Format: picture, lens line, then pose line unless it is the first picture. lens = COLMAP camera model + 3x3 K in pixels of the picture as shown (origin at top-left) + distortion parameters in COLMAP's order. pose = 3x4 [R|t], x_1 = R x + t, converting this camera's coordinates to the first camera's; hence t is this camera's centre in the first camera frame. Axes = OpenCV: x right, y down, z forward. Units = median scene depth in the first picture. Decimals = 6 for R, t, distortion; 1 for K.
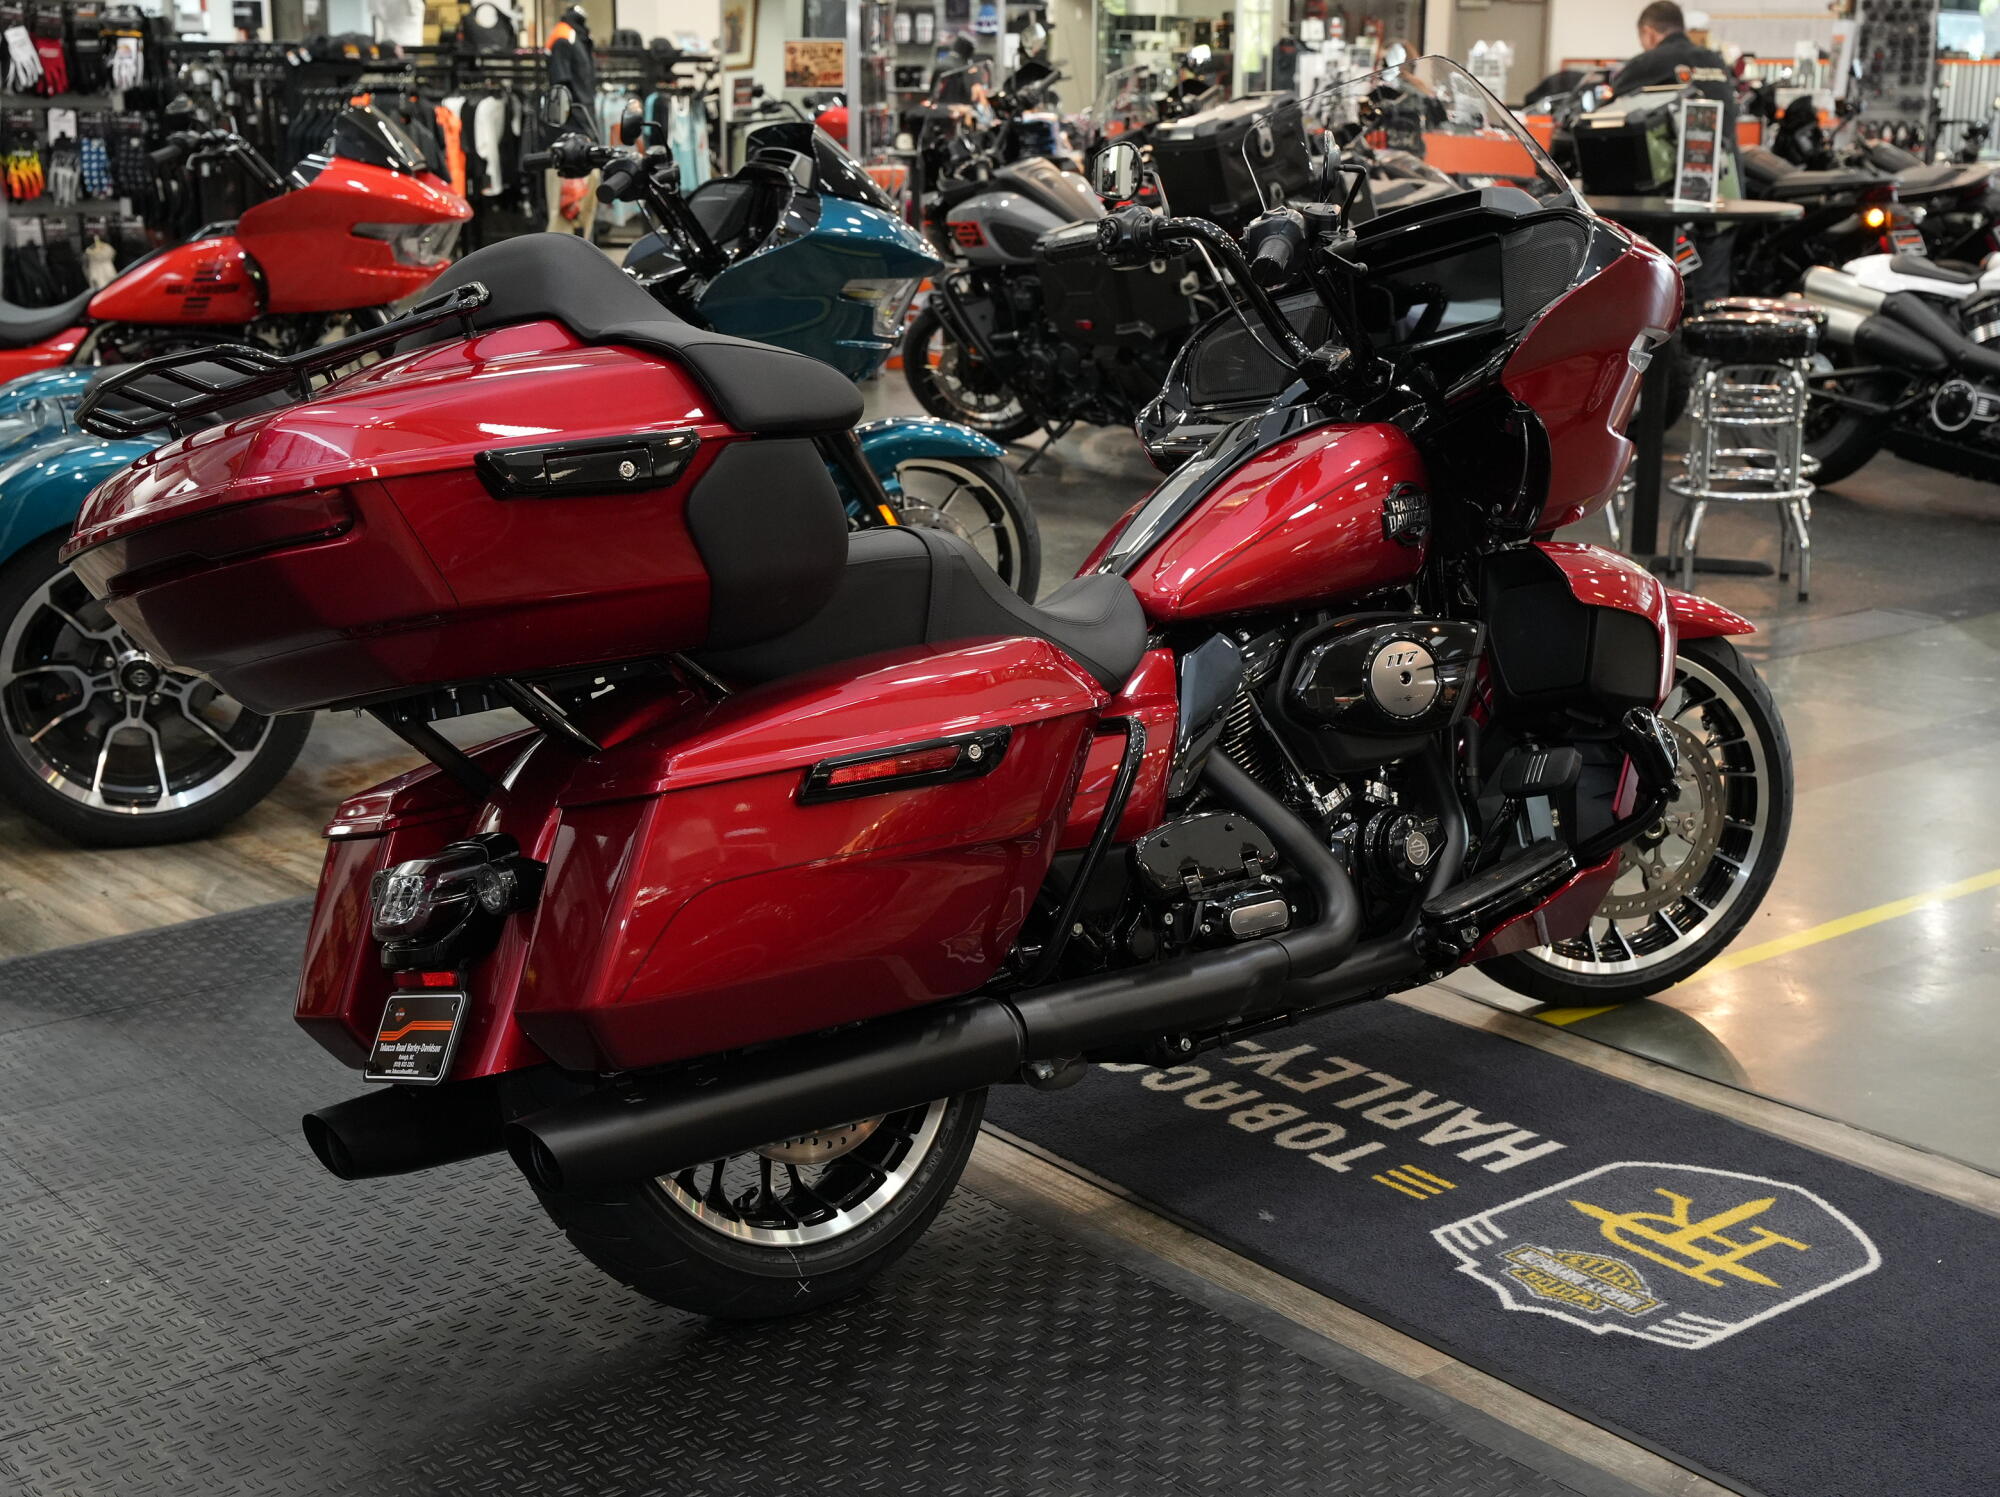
lens RADIAL K [[2847.5, 0, 1012.8], [0, 2847.5, 768.0], [0, 0, 1]] dist [0.023727, 0.000000]
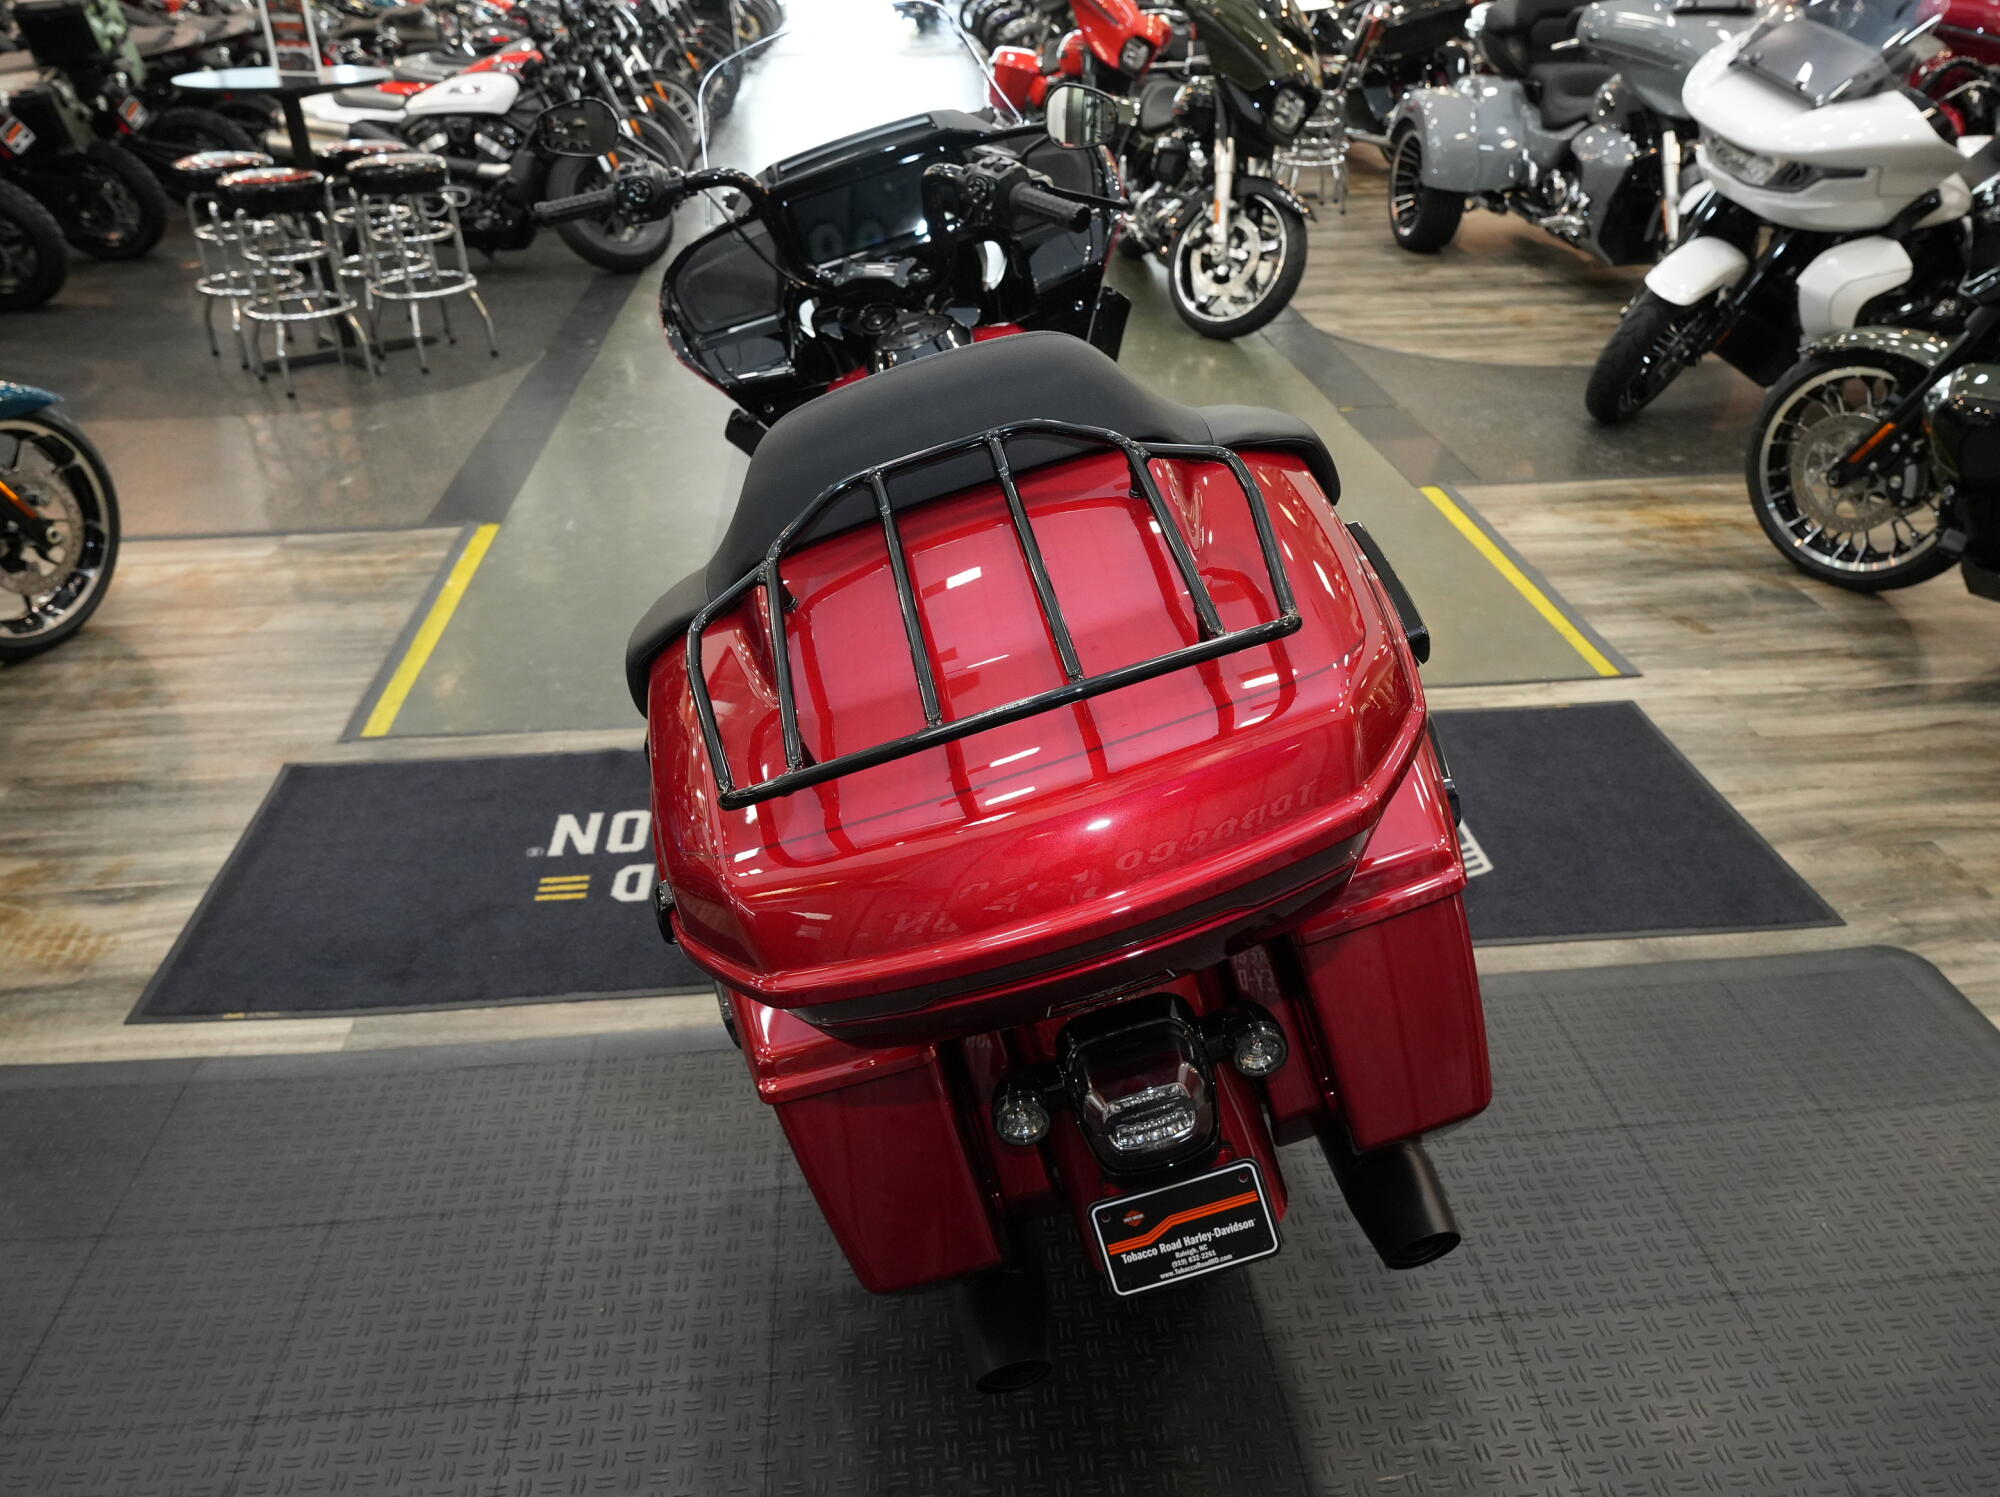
lens RADIAL K [[1502.2, 0, 1018.6], [0, 1502.2, 748.2], [0, 0, 1]] dist [0.009063, -0.000069]
pose [[0.574319, -0.415918, 0.705102, -0.428940], [0.215264, 0.907735, 0.360109, -0.200220], [-0.789822, -0.055035, 0.610862, 0.596171]]
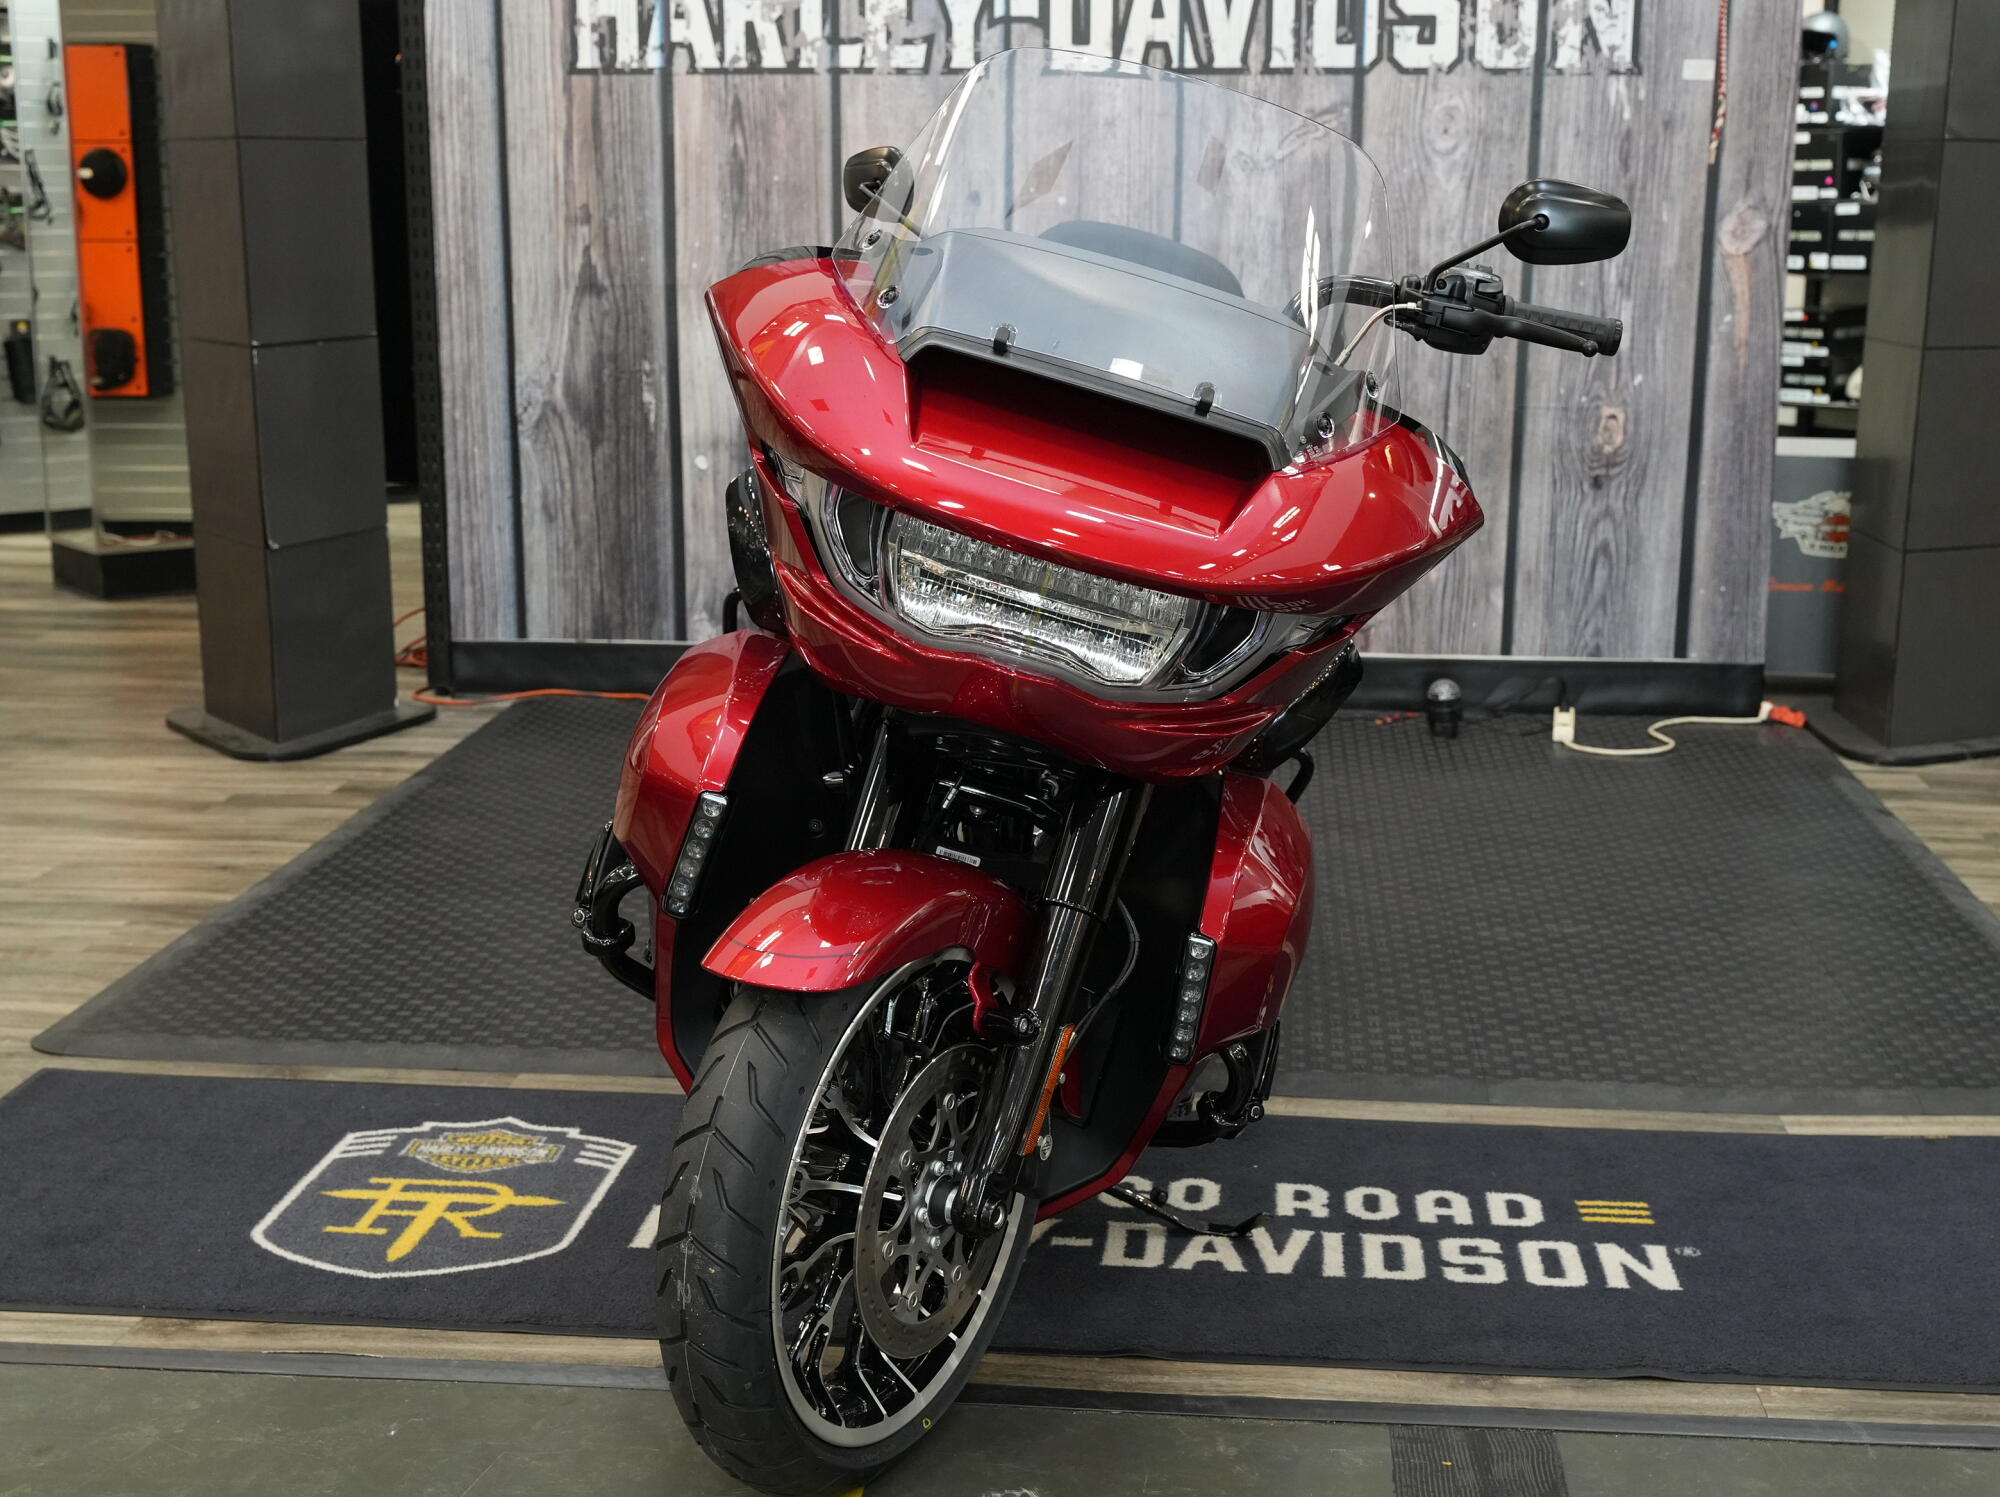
lens RADIAL K [[2696.2, 0, 999.4], [0, 2696.2, 797.5], [0, 0, 1]] dist [0.045729, 0.000000]
pose [[-0.719503, 0.145512, -0.679074, 0.696537], [-0.178254, 0.906353, 0.383080, -0.364419], [0.671224, 0.396674, -0.626185, 1.606030]]
